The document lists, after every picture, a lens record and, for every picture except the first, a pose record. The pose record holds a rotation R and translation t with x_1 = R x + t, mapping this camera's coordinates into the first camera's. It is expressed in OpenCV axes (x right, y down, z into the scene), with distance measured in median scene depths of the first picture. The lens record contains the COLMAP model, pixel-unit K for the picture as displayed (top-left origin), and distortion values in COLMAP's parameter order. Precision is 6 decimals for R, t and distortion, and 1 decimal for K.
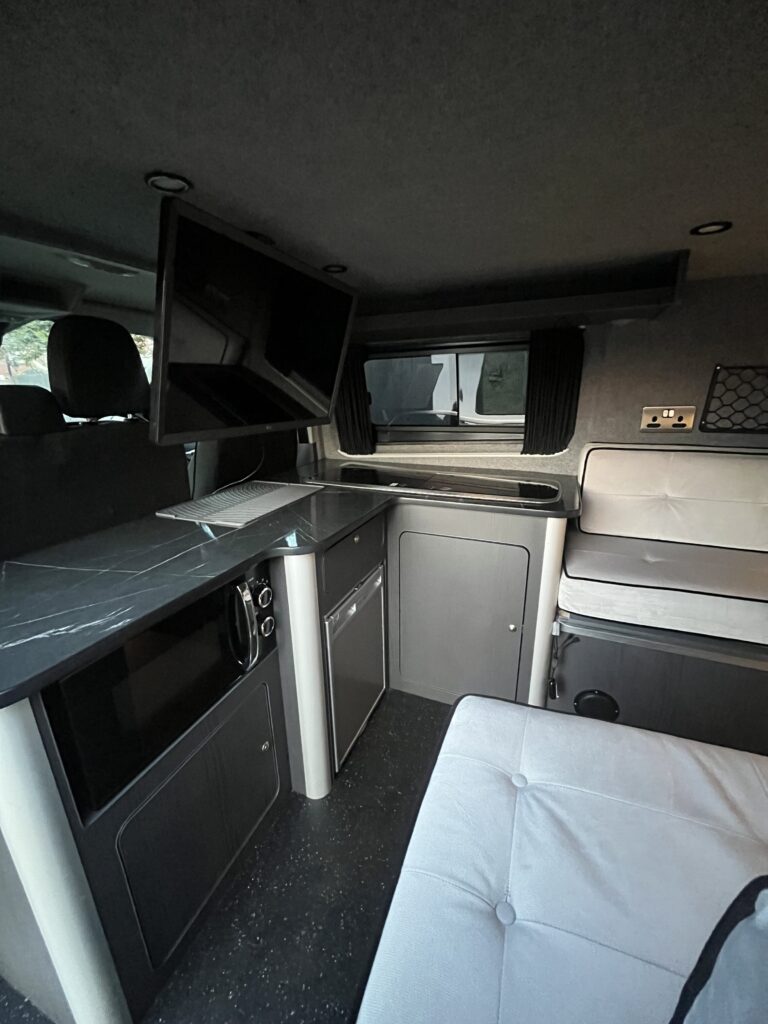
lens RADIAL K [[408.7, 0, 380.4], [0, 408.7, 510.9], [0, 0, 1]] dist [-0.010194, -0.000232]
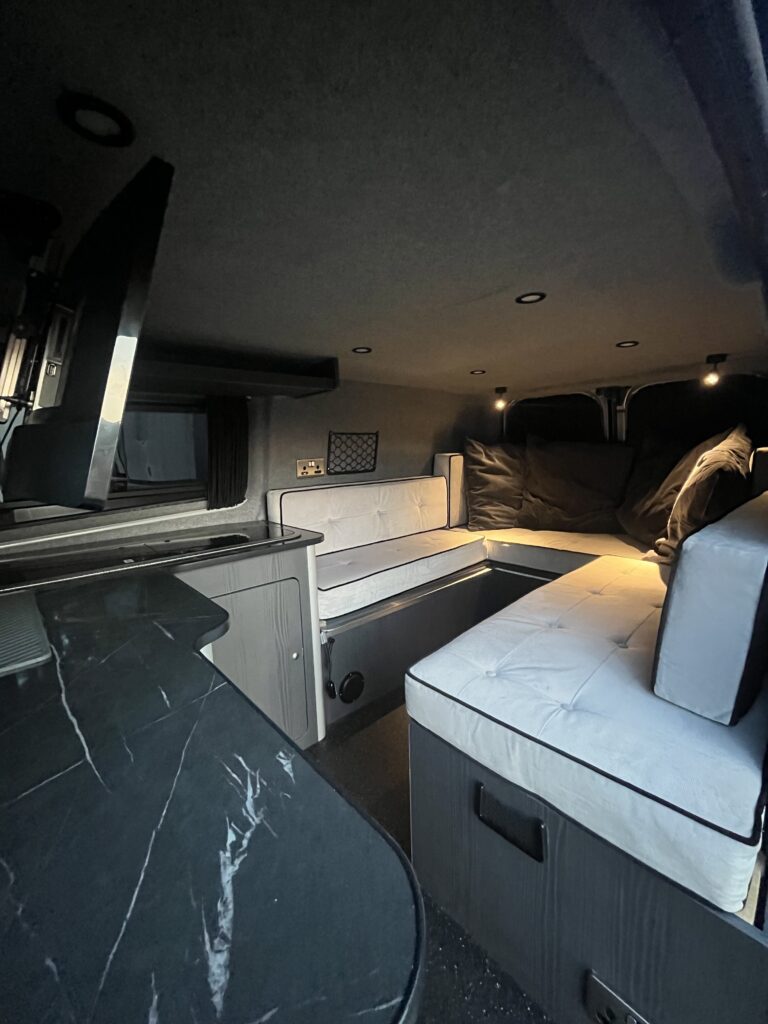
lens RADIAL K [[408.7, 0, 380.4], [0, 408.7, 510.9], [0, 0, 1]] dist [-0.010194, -0.000232]
pose [[0.427098, -0.131549, 0.894585, -0.481221], [0.278862, 0.960297, 0.008076, -0.030418], [-0.860130, 0.246017, 0.446825, 0.210444]]
